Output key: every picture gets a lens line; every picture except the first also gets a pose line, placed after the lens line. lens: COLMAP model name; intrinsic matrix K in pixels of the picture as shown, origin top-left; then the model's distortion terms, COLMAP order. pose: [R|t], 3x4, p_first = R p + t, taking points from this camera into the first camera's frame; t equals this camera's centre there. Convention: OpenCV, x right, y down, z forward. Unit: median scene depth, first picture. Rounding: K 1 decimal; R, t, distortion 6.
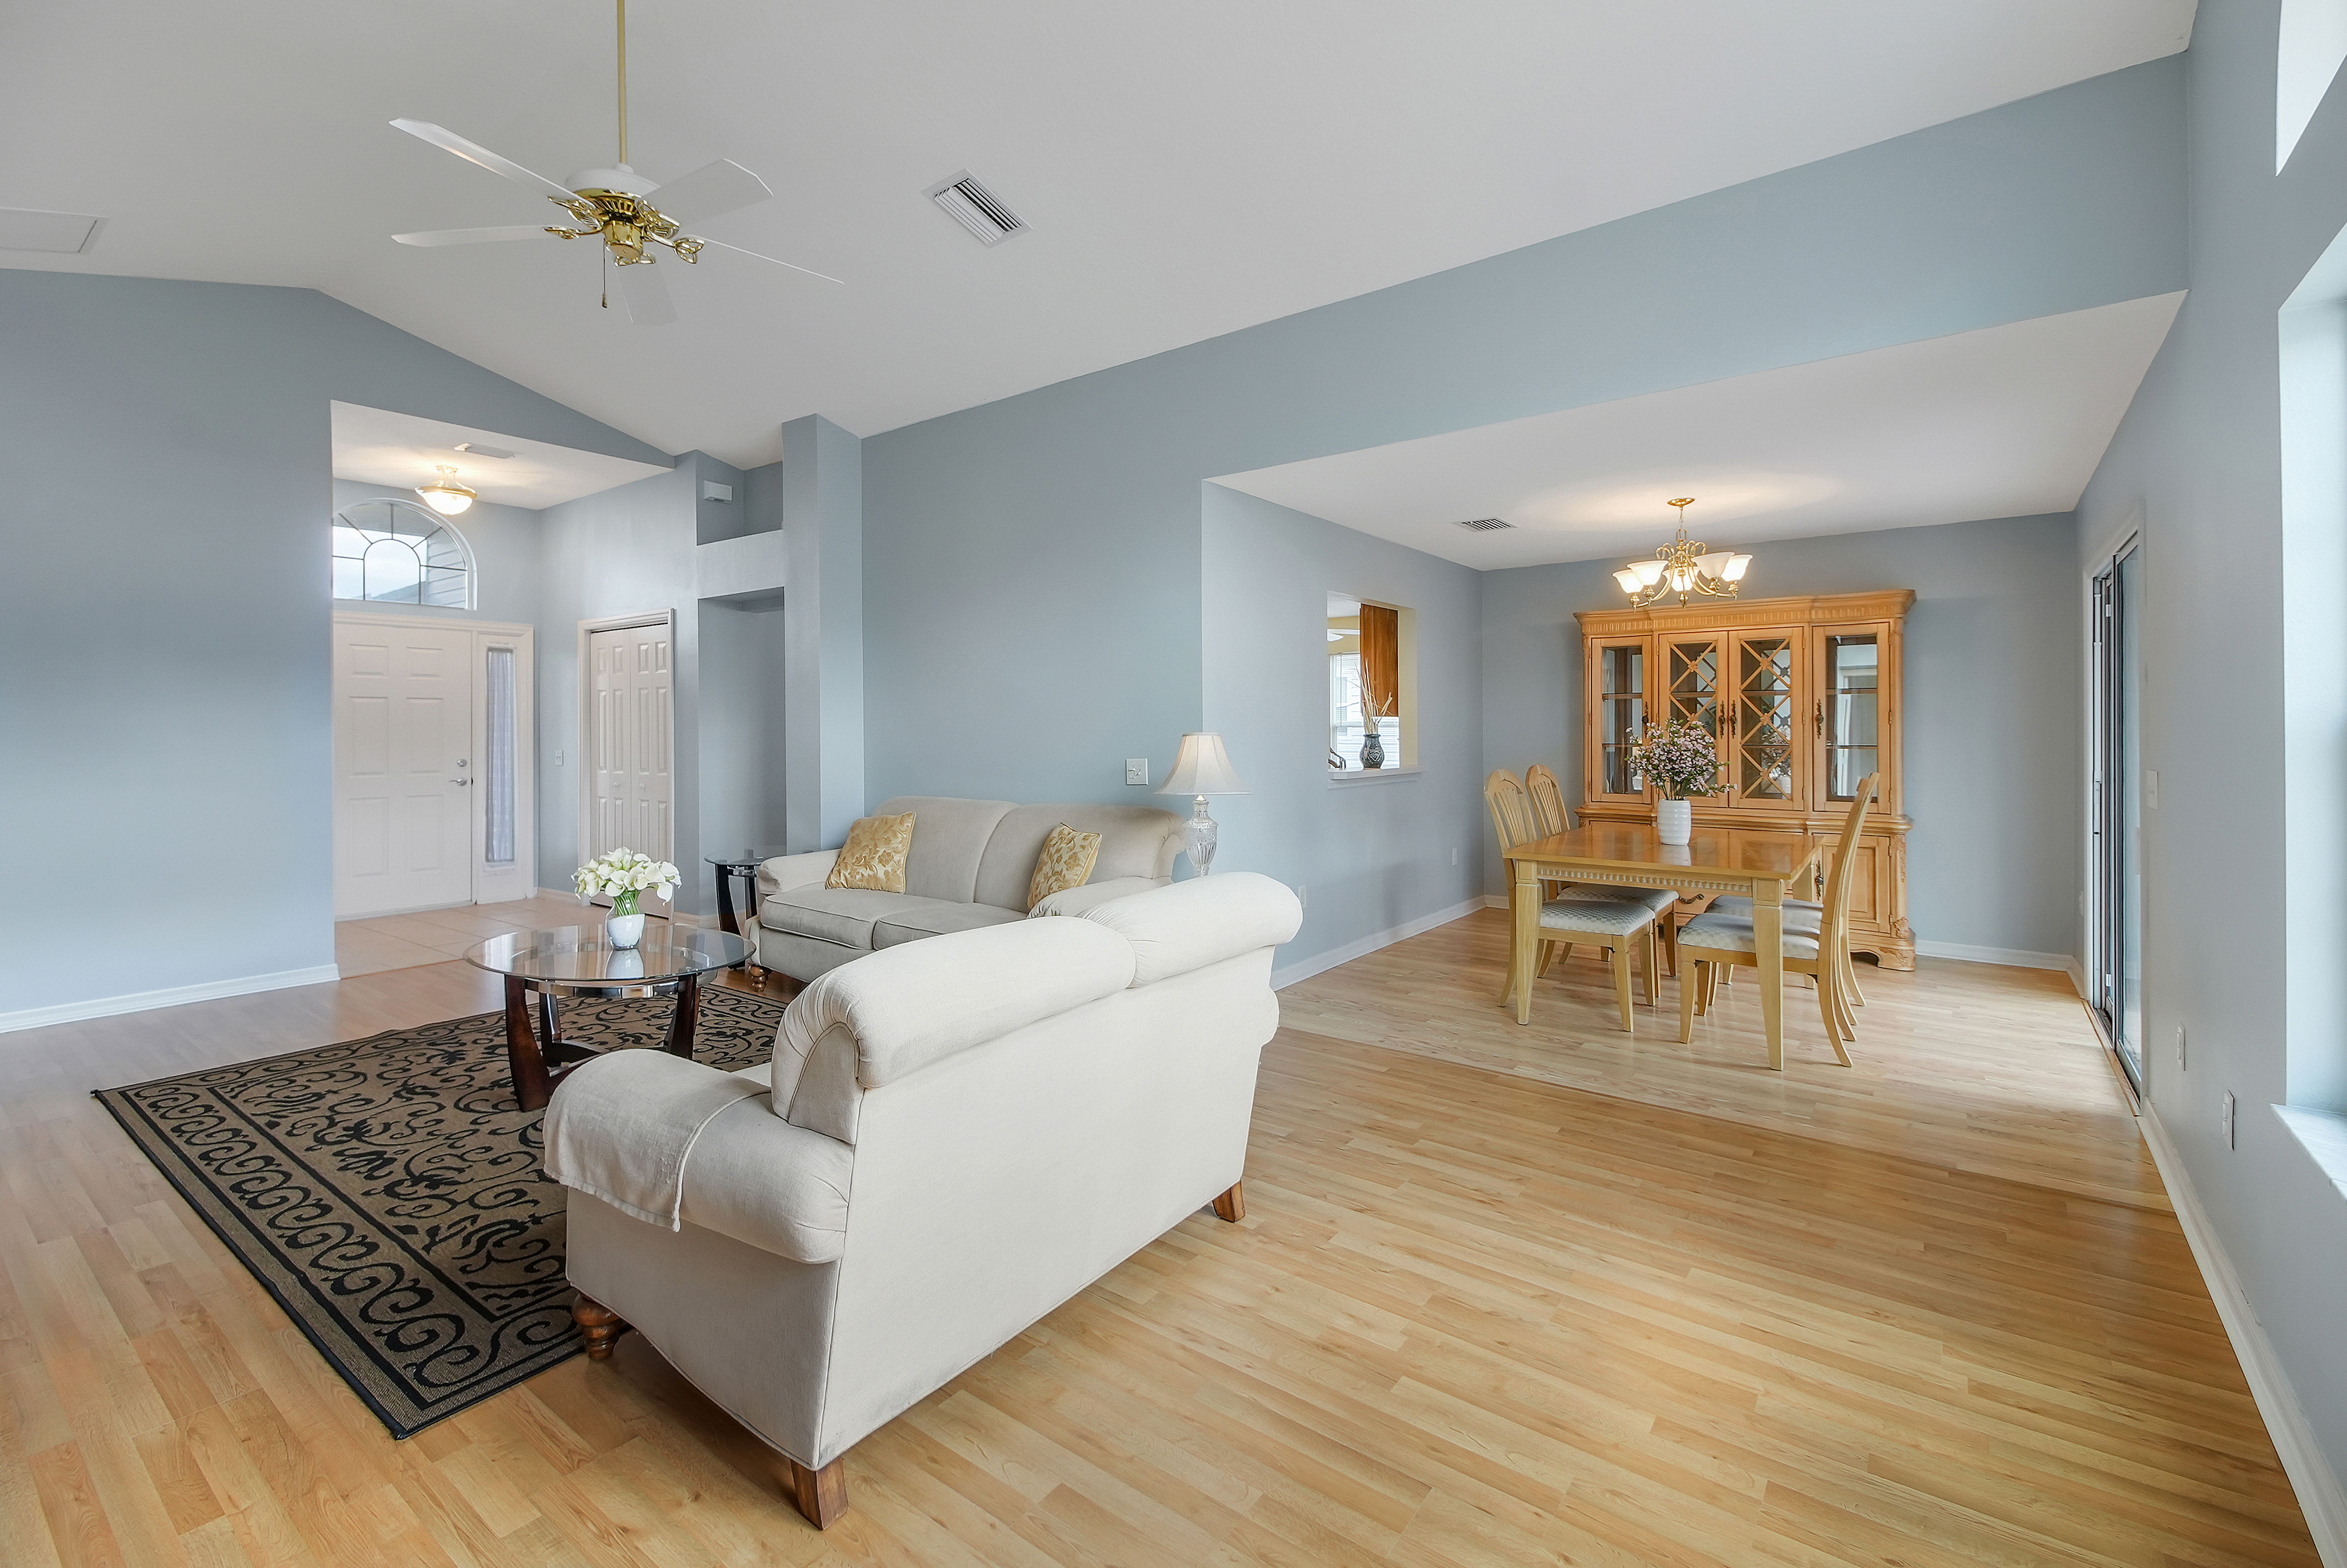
lens RADIAL K [[1021.5, 0, 1147.5], [0, 1021.5, 727.4], [0, 0, 1]] dist [0.024452, -0.000207]
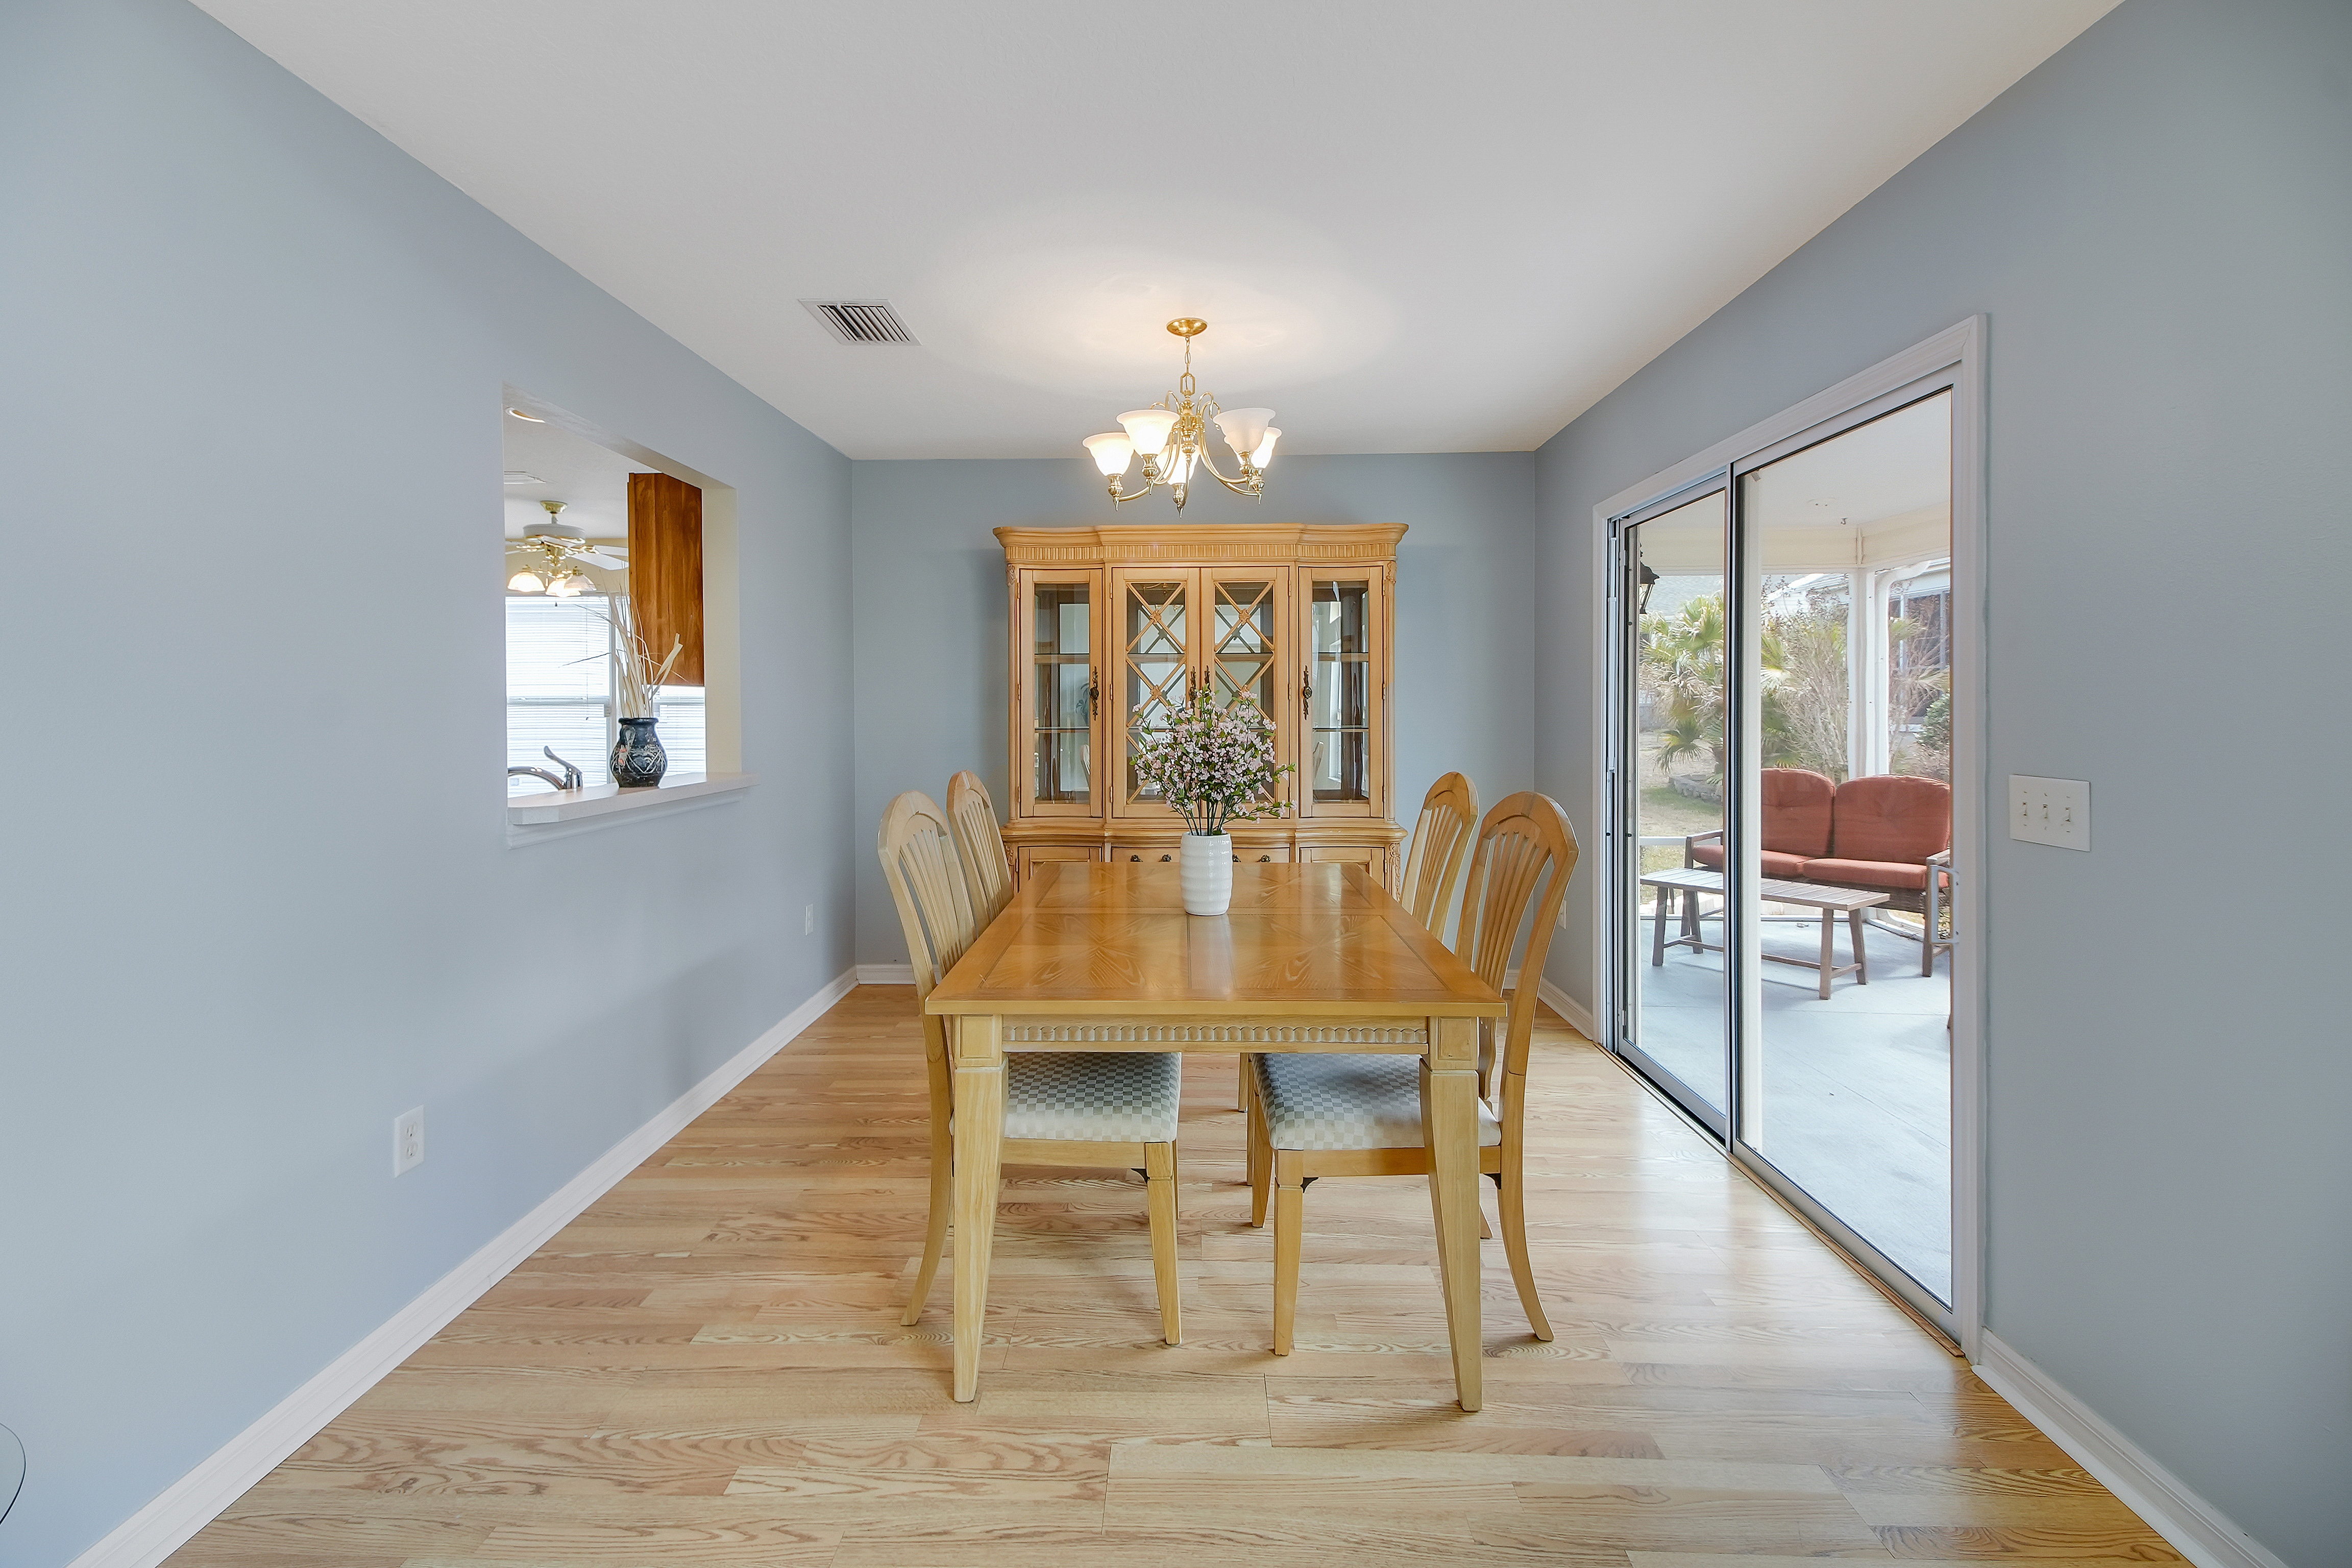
lens RADIAL K [[1005.9, 0, 1161.2], [0, 1005.9, 713.3], [0, 0, 1]] dist [0.045709, -0.020903]
pose [[0.810466, -0.005304, 0.585761, 0.160273], [0.000976, 0.999970, 0.007704, 0.000624], [-0.585785, -0.005672, 0.810447, 0.532524]]
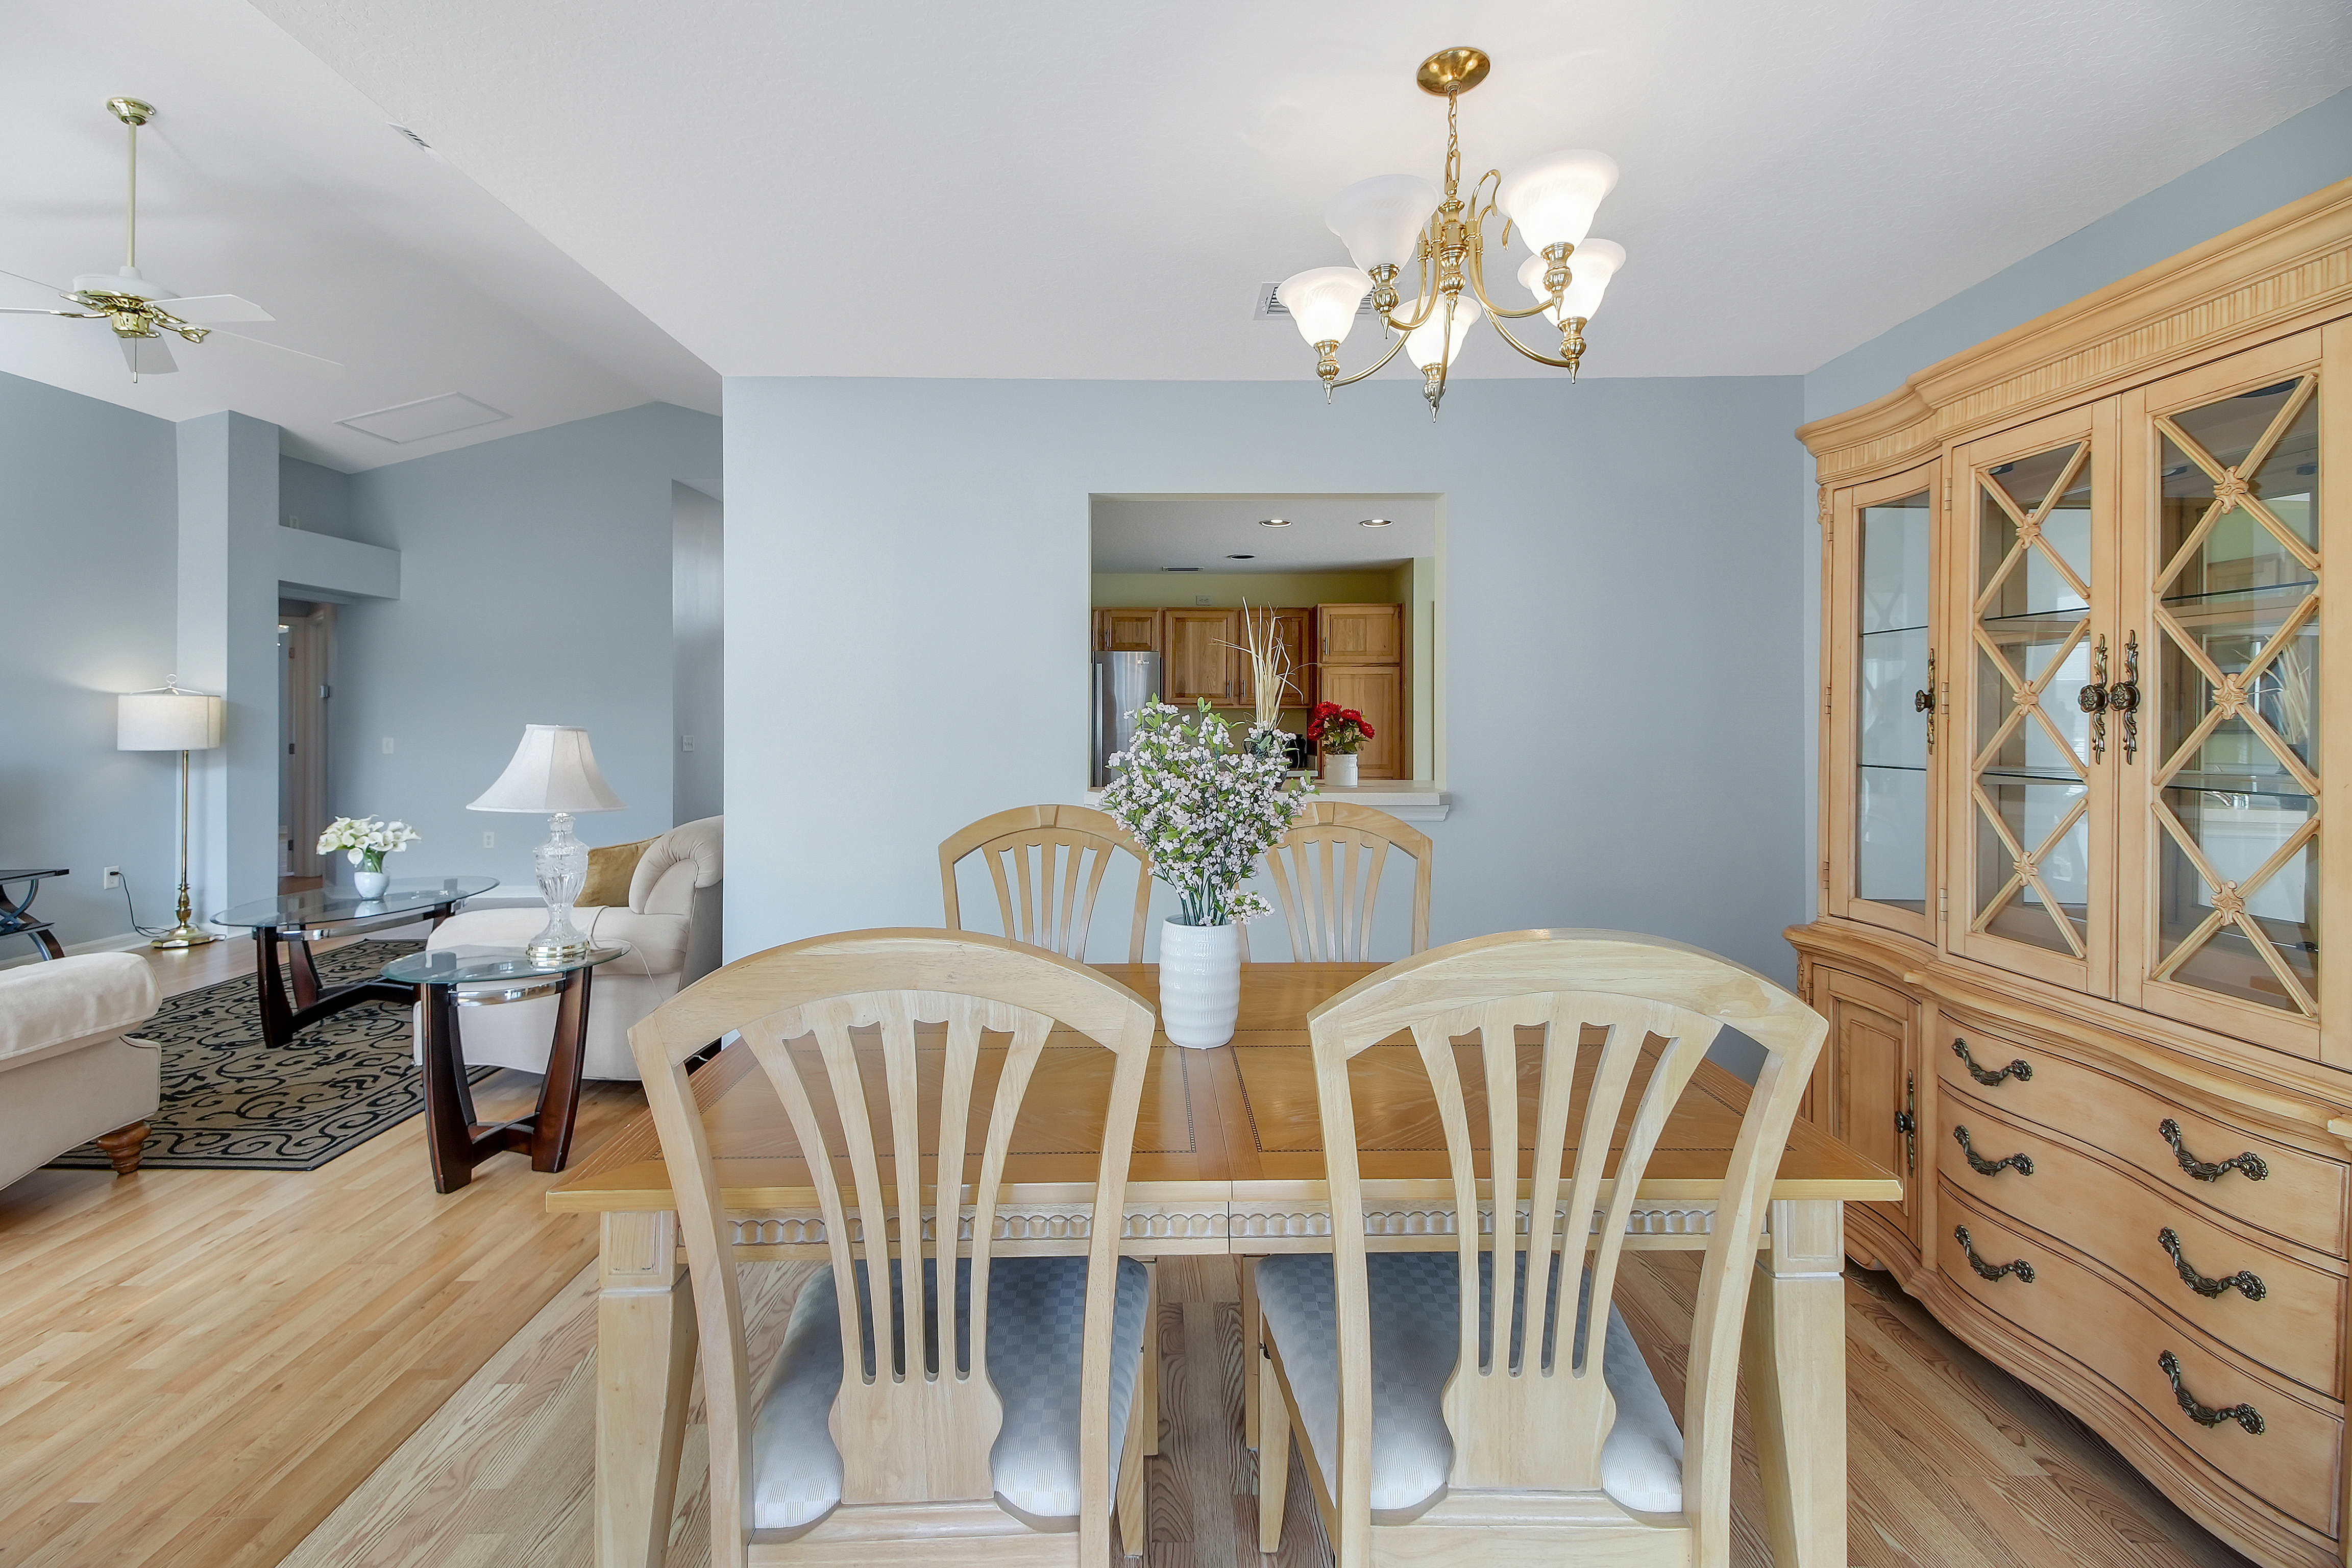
lens RADIAL K [[1005.9, 0, 1161.2], [0, 1005.9, 713.3], [0, 0, 1]] dist [0.045709, -0.020903]
pose [[0.622808, 0.001641, -0.782373, 0.727267], [-0.002027, 0.999998, 0.000484, -0.003041], [0.782372, 0.001284, 0.622810, 0.707114]]
